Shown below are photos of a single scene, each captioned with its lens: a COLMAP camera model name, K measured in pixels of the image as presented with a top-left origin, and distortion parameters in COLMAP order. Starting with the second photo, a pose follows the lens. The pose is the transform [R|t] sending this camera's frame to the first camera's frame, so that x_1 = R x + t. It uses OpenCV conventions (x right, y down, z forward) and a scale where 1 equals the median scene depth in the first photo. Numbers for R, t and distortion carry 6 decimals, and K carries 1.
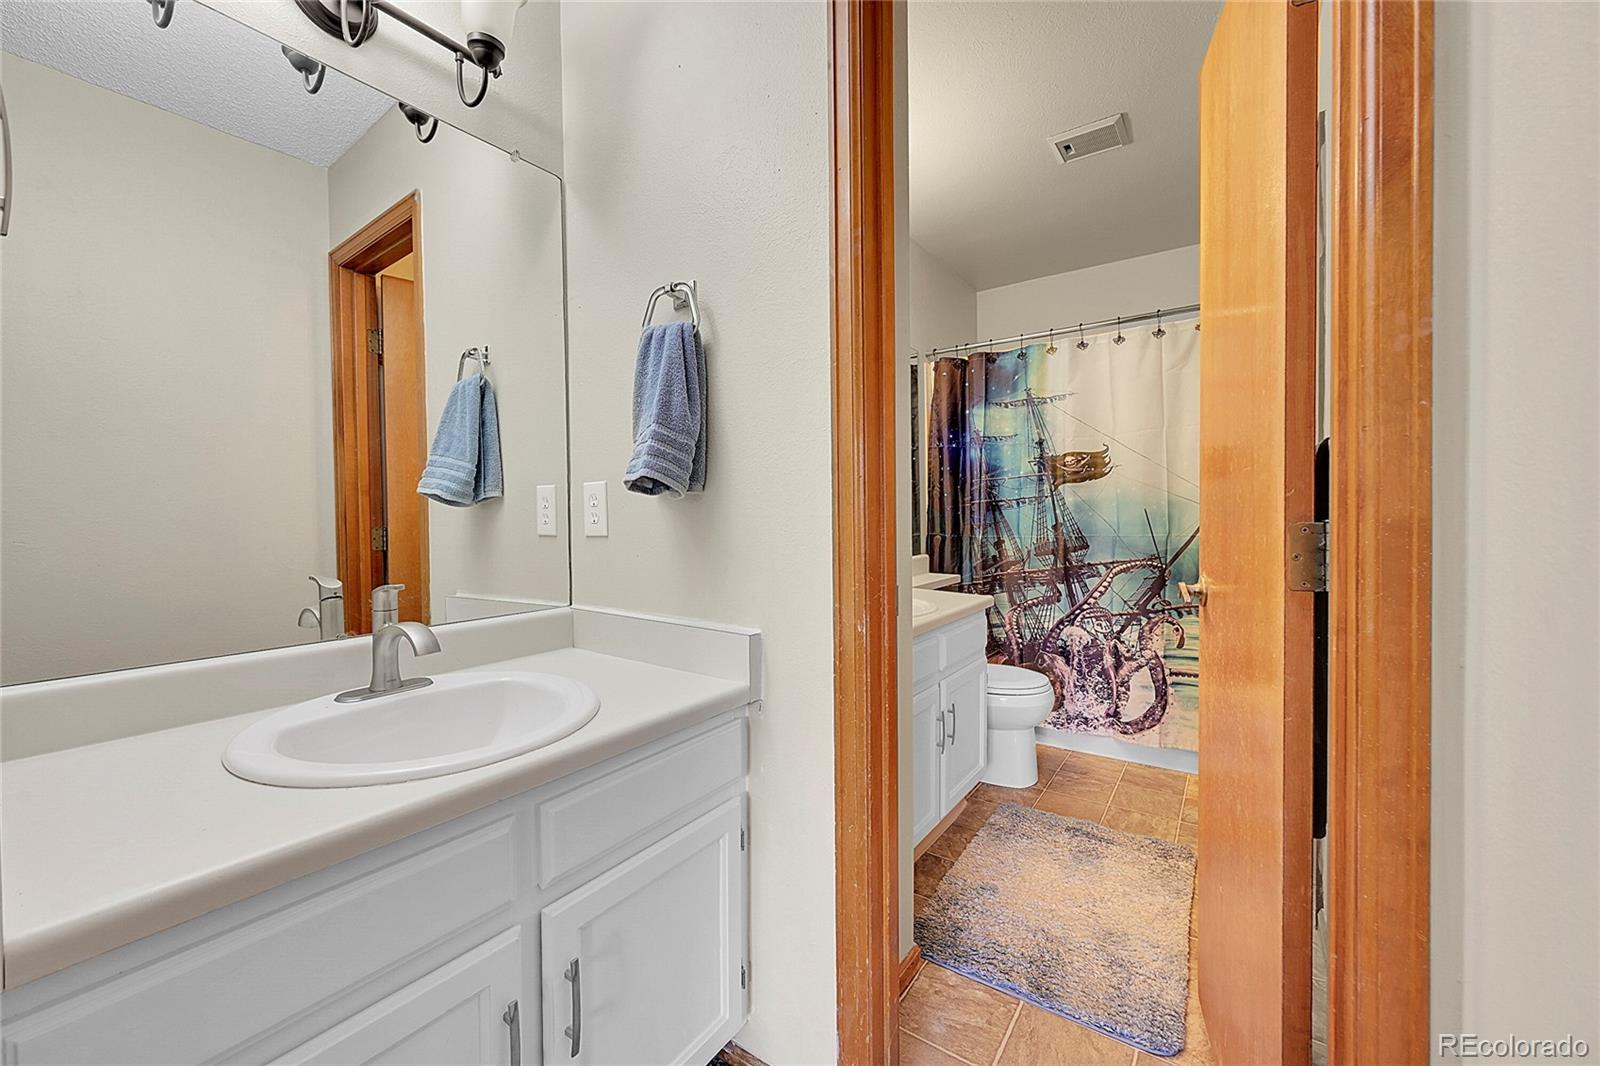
lens RADIAL K [[631.5, 0, 798.0], [0, 631.5, 529.7], [0, 0, 1]] dist [0.000141, 0.000421]
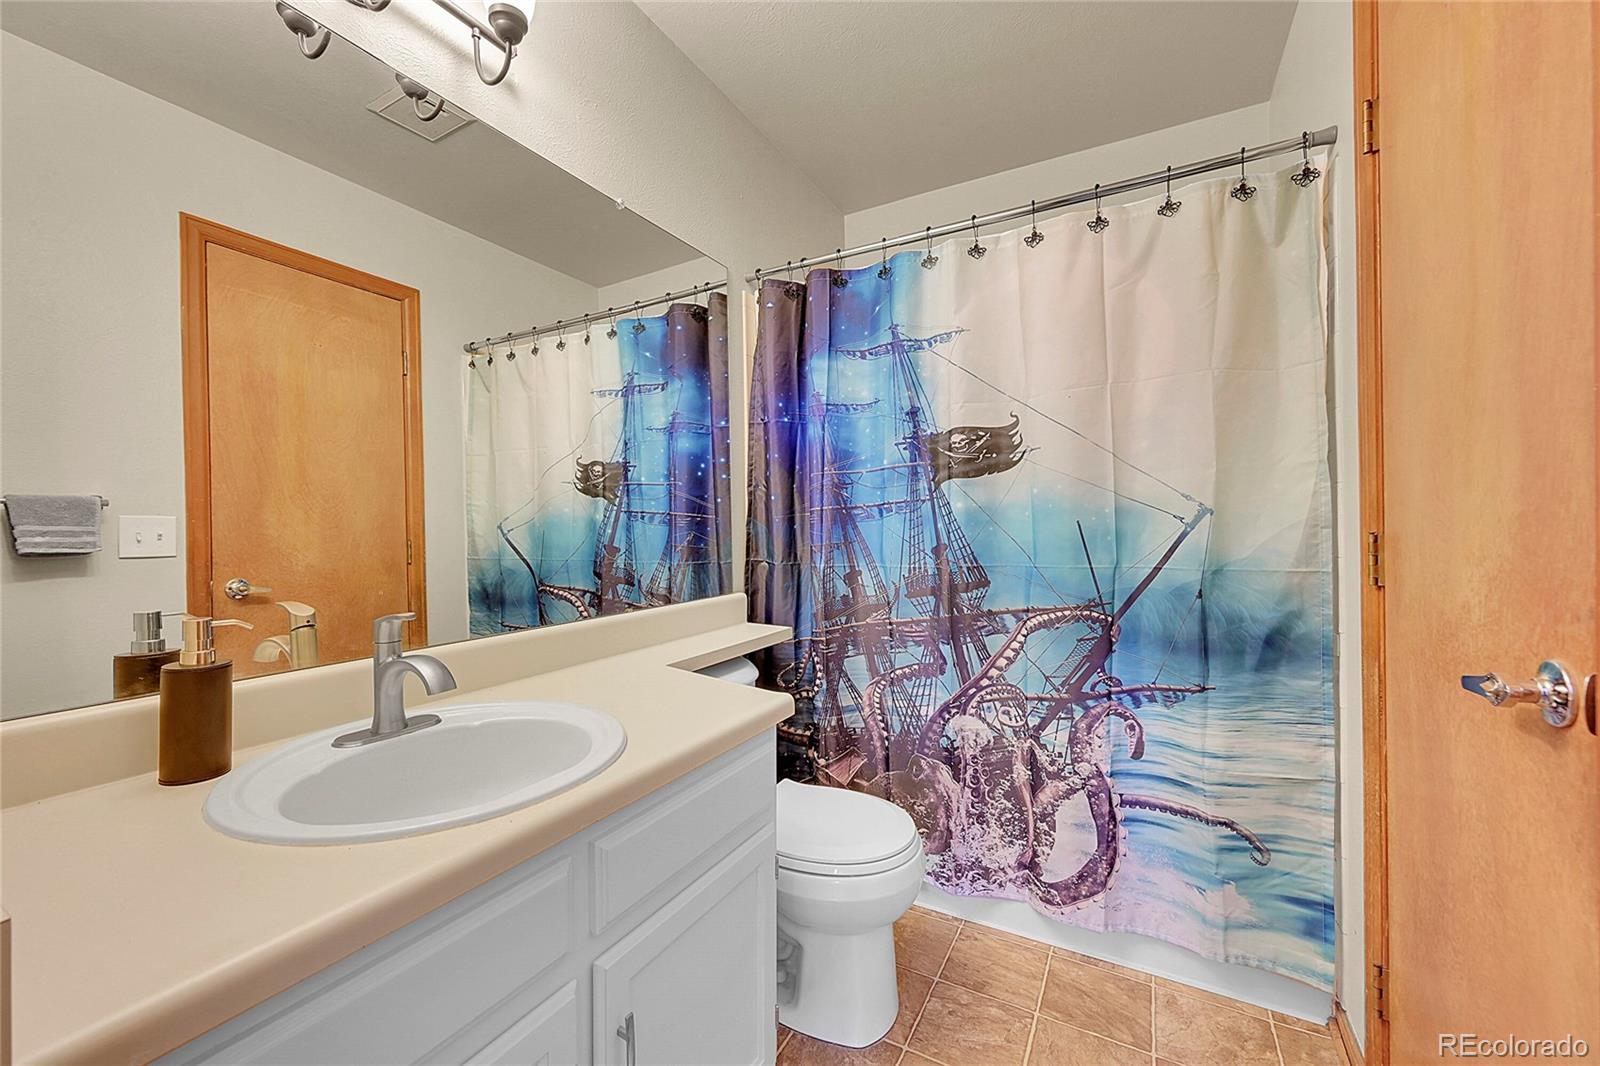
lens RADIAL K [[631.5, 0, 798.6], [0, 631.5, 531.5], [0, 0, 1]] dist [0.000141, 0.000421]
pose [[0.994534, 0.001731, 0.104396, 0.215677], [0.000127, 0.999842, -0.017787, -0.011863], [-0.104410, 0.017703, 0.994377, 0.416037]]
